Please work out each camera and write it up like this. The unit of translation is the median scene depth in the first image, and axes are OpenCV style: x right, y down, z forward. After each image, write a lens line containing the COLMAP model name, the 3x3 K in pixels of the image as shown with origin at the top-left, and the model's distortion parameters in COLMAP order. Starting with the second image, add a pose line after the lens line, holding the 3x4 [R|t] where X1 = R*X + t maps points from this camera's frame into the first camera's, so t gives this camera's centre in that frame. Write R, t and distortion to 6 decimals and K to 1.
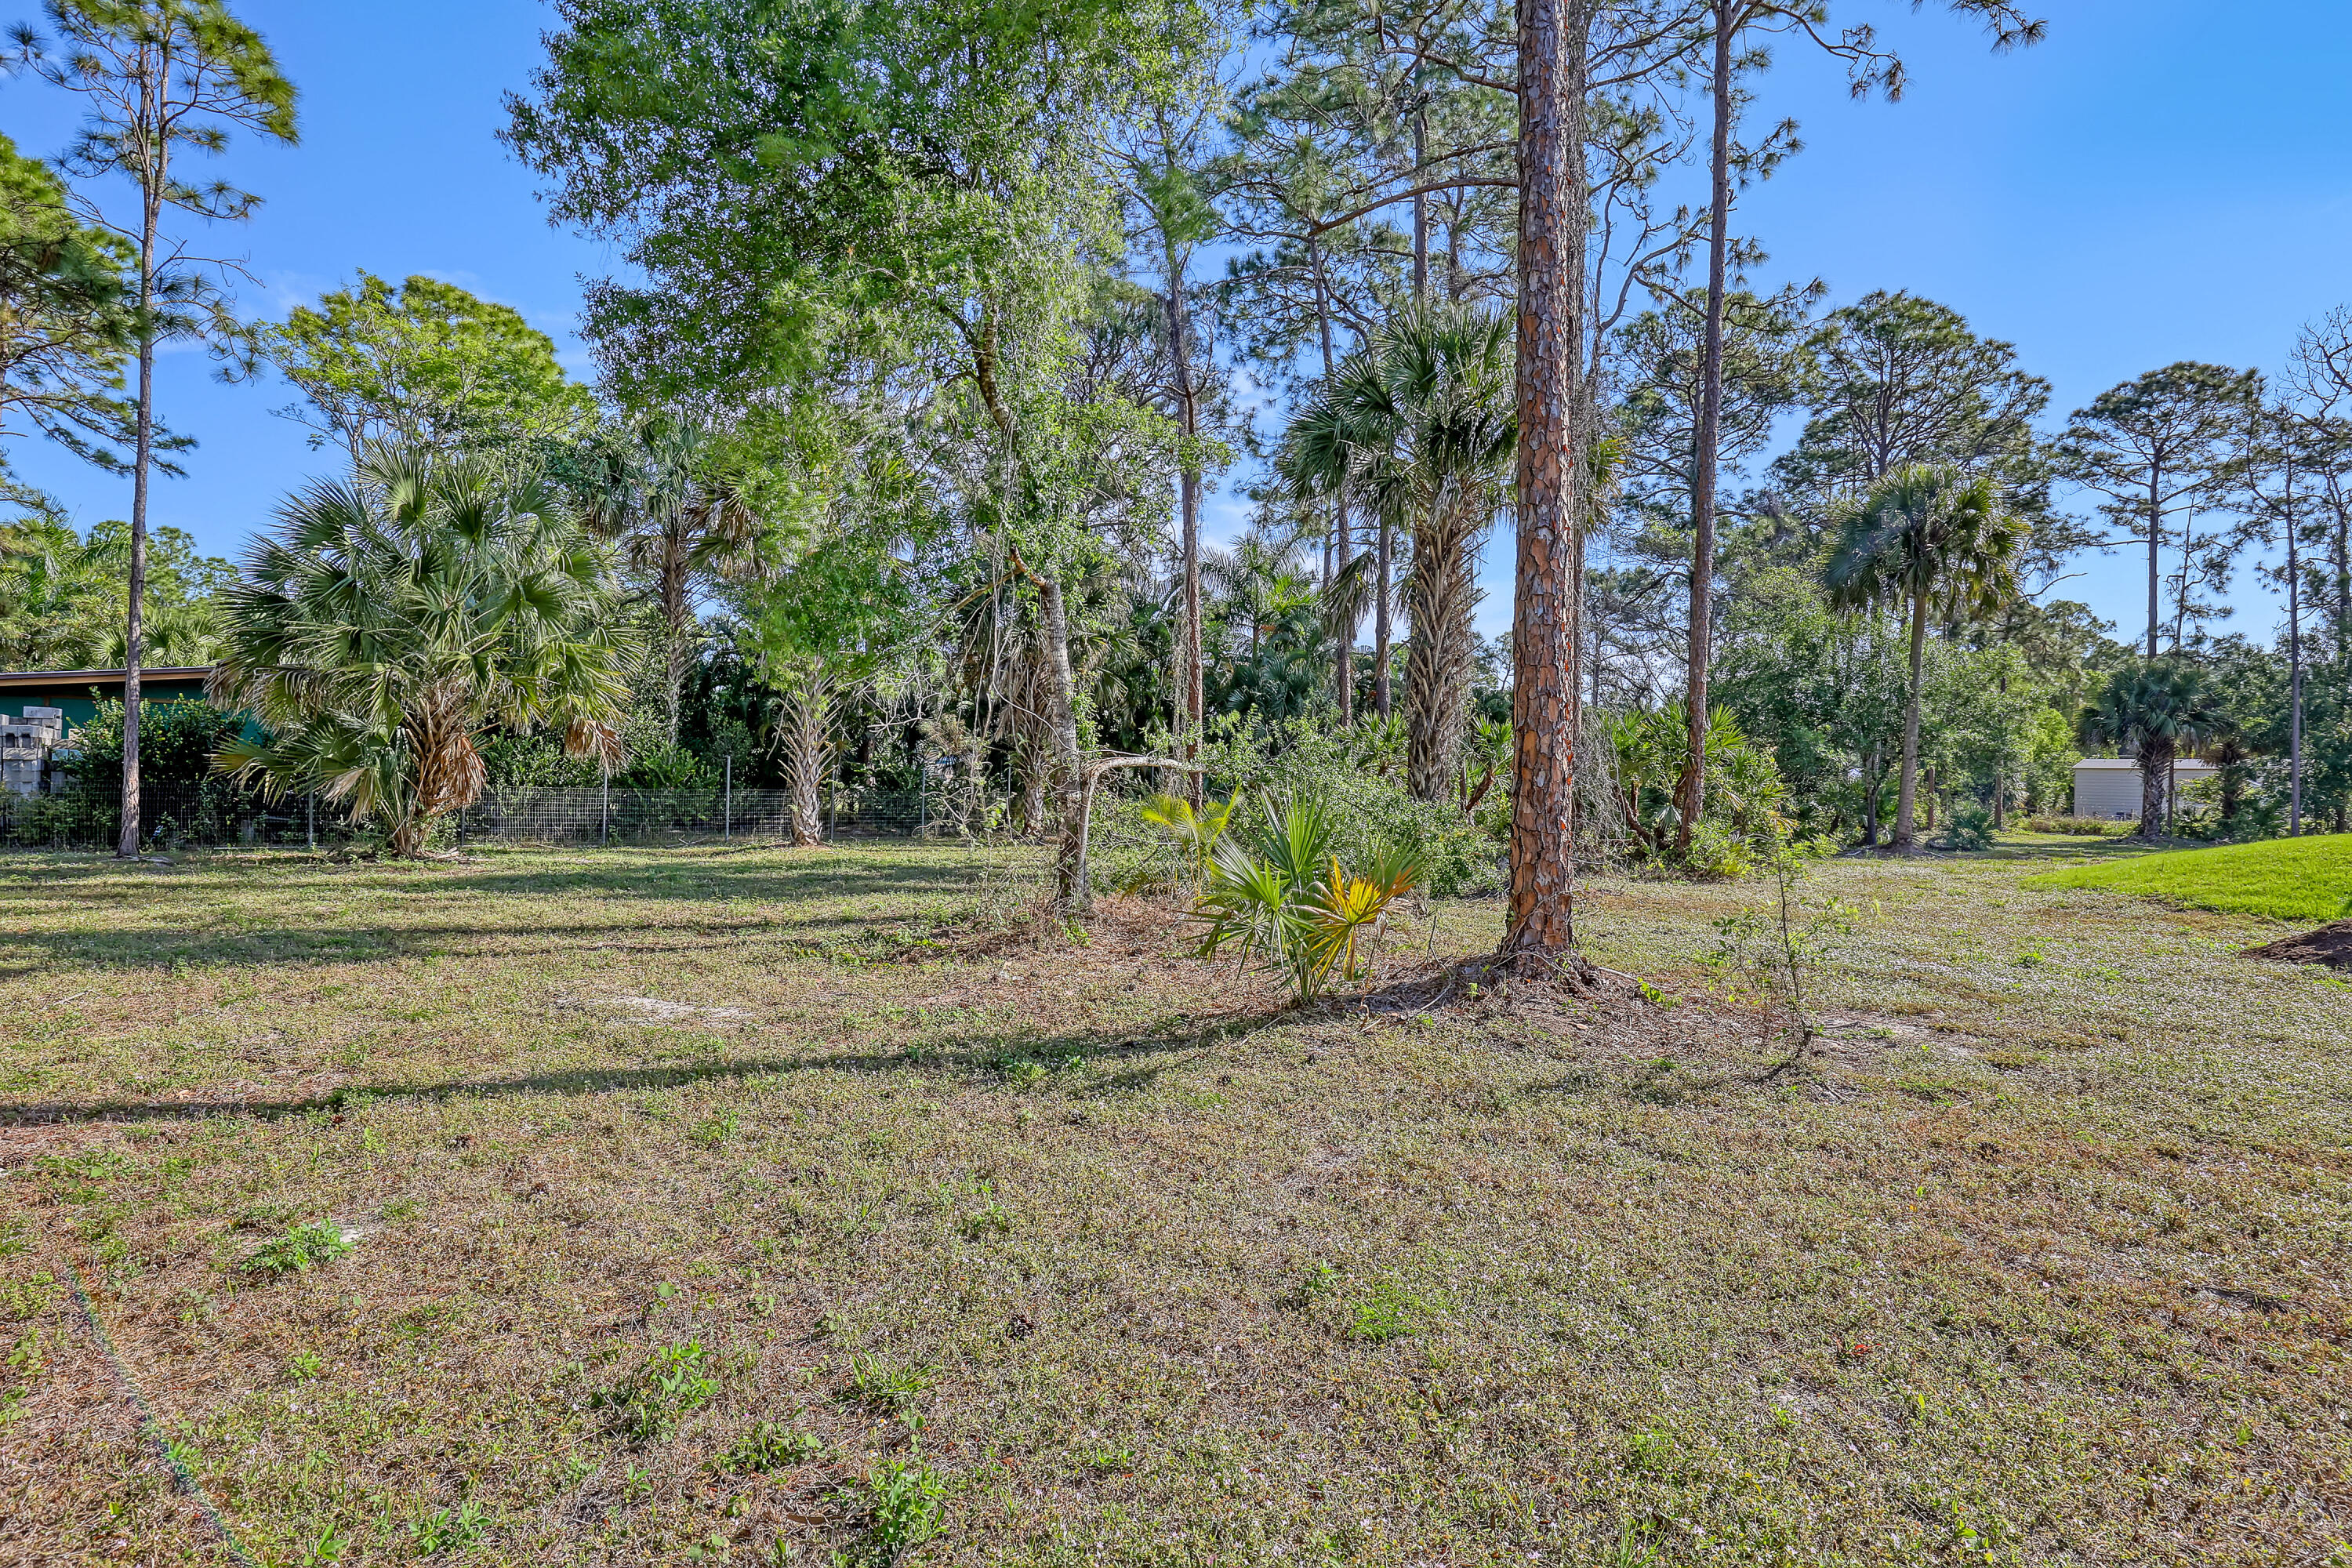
lens RADIAL K [[1105.8, 0, 1204.6], [0, 1105.8, 789.7], [0, 0, 1]] dist [-0.016533, 0.000686]
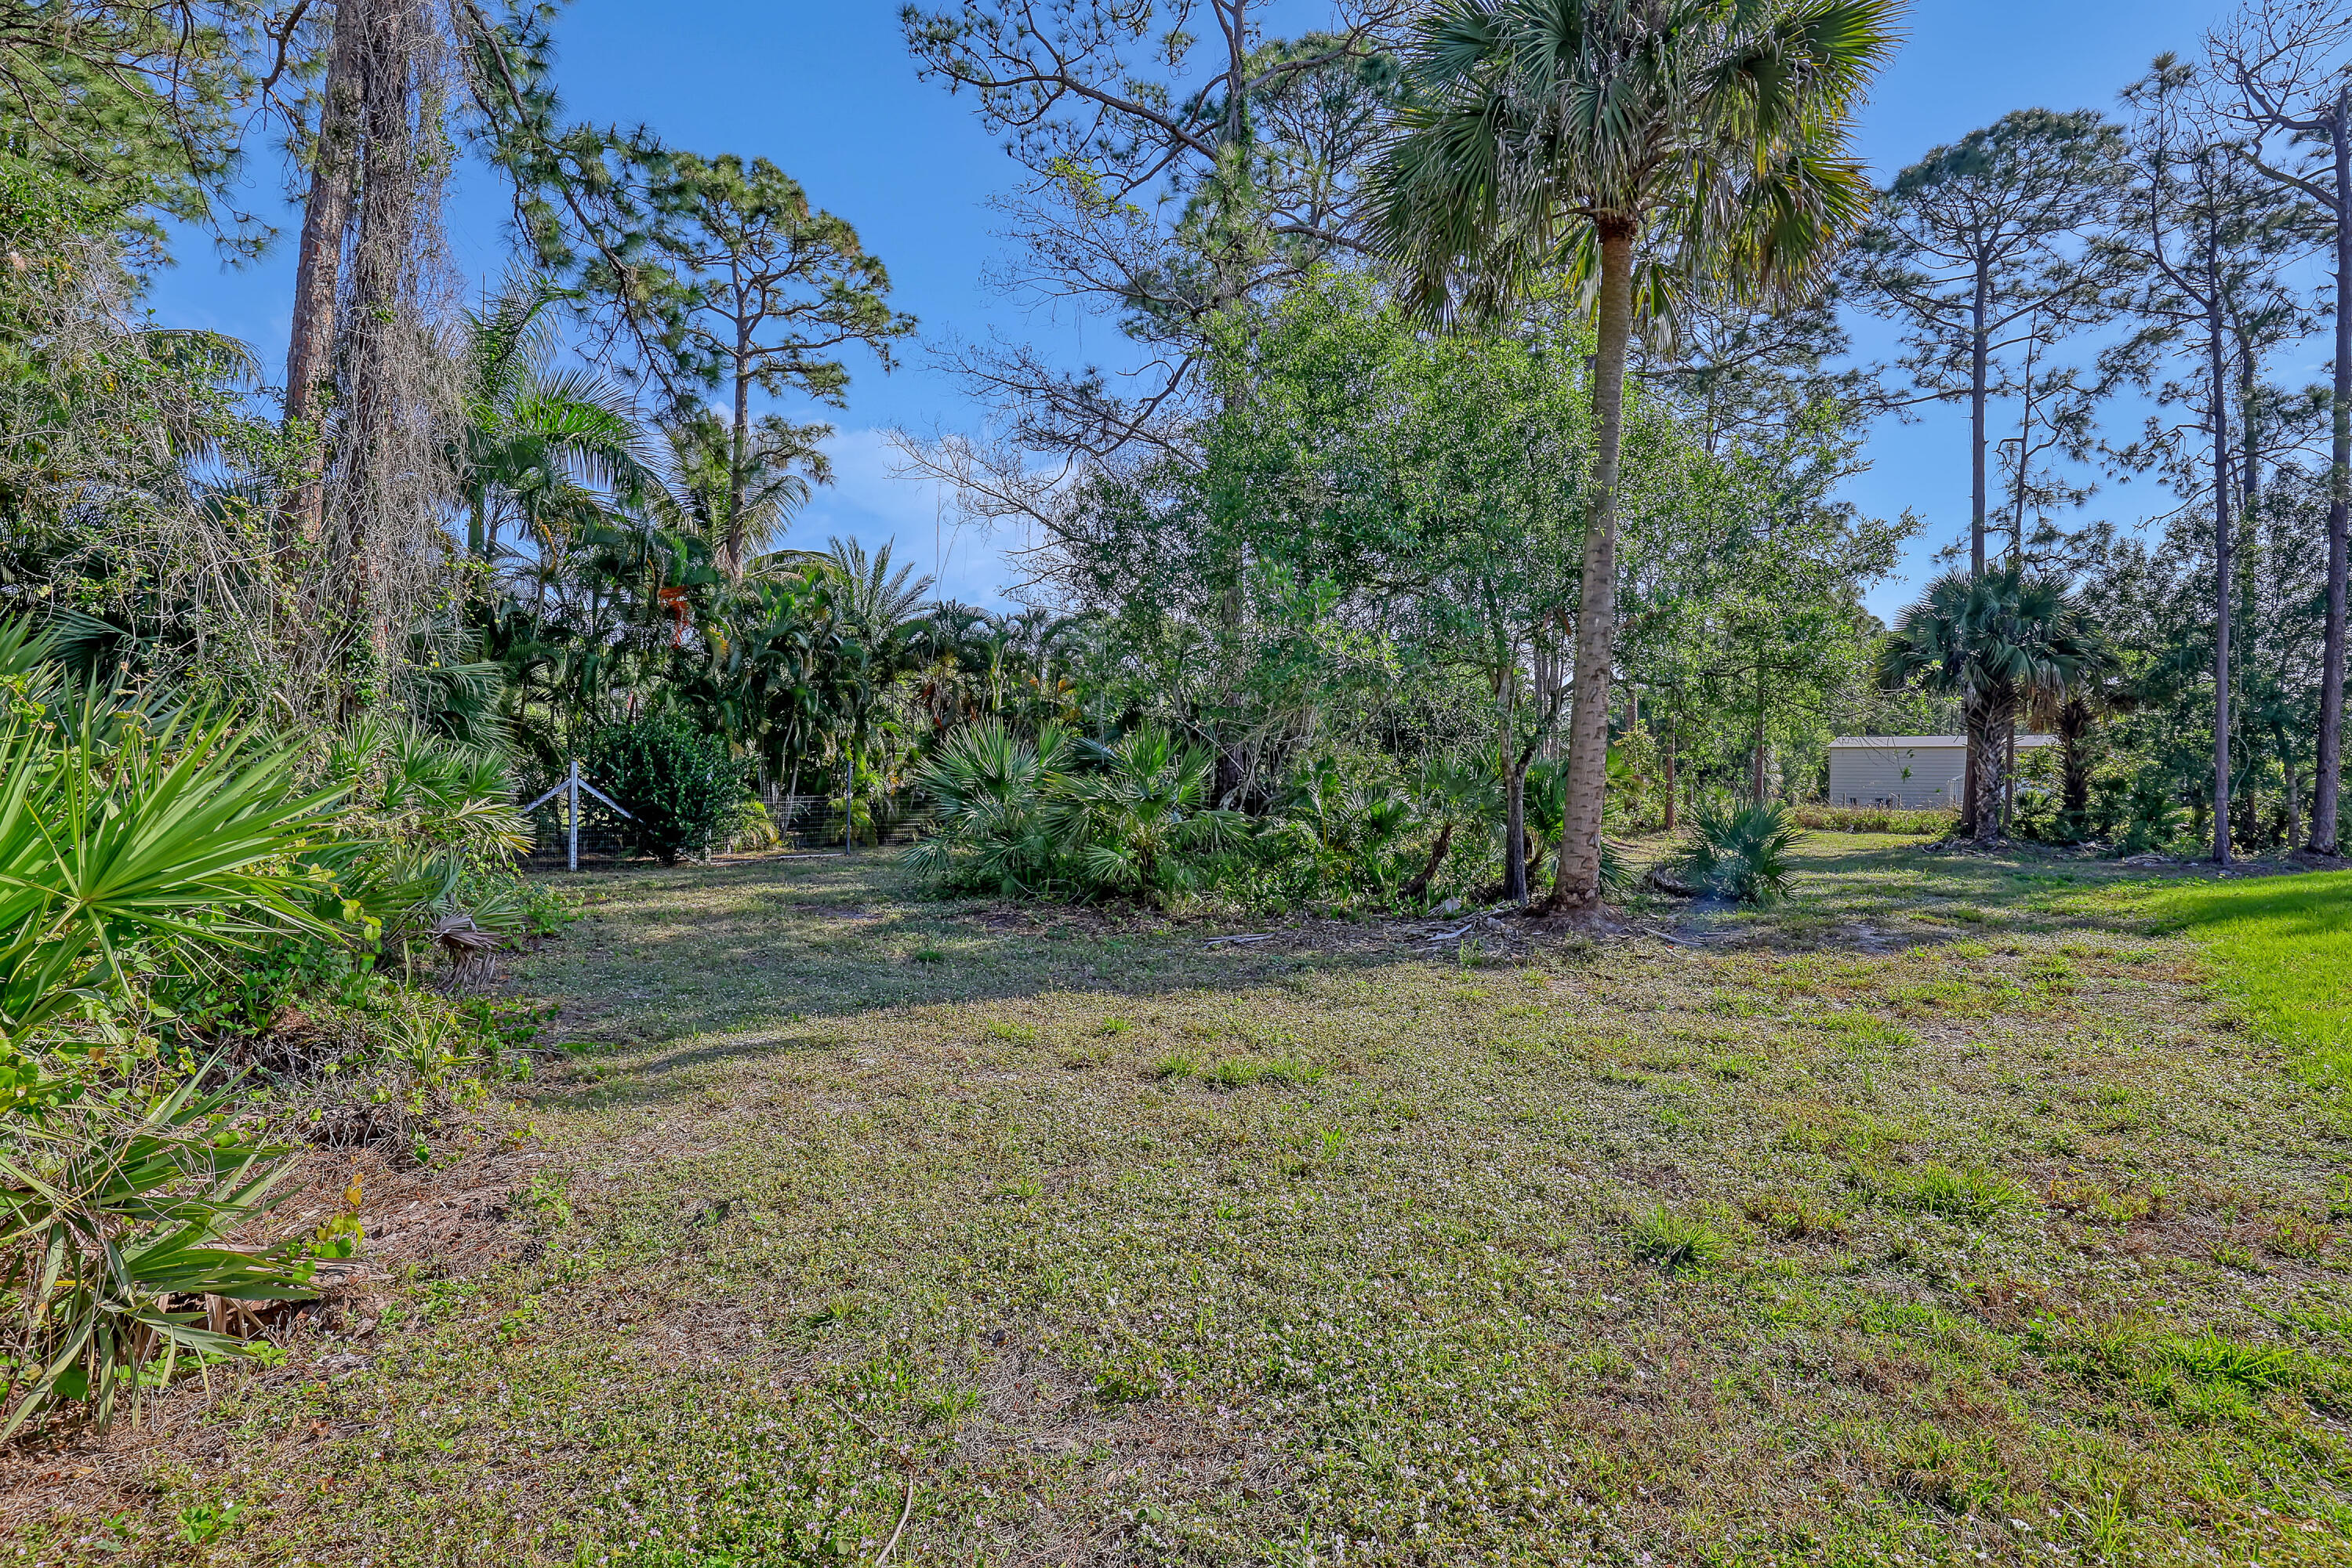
lens RADIAL K [[1105.8, 0, 1204.6], [0, 1105.8, 789.7], [0, 0, 1]] dist [-0.016533, 0.000686]
pose [[0.984876, -0.007504, 0.173098, 0.188218], [0.005894, 0.999935, 0.009811, 0.002825], [-0.173160, -0.008642, 0.984856, 0.275114]]
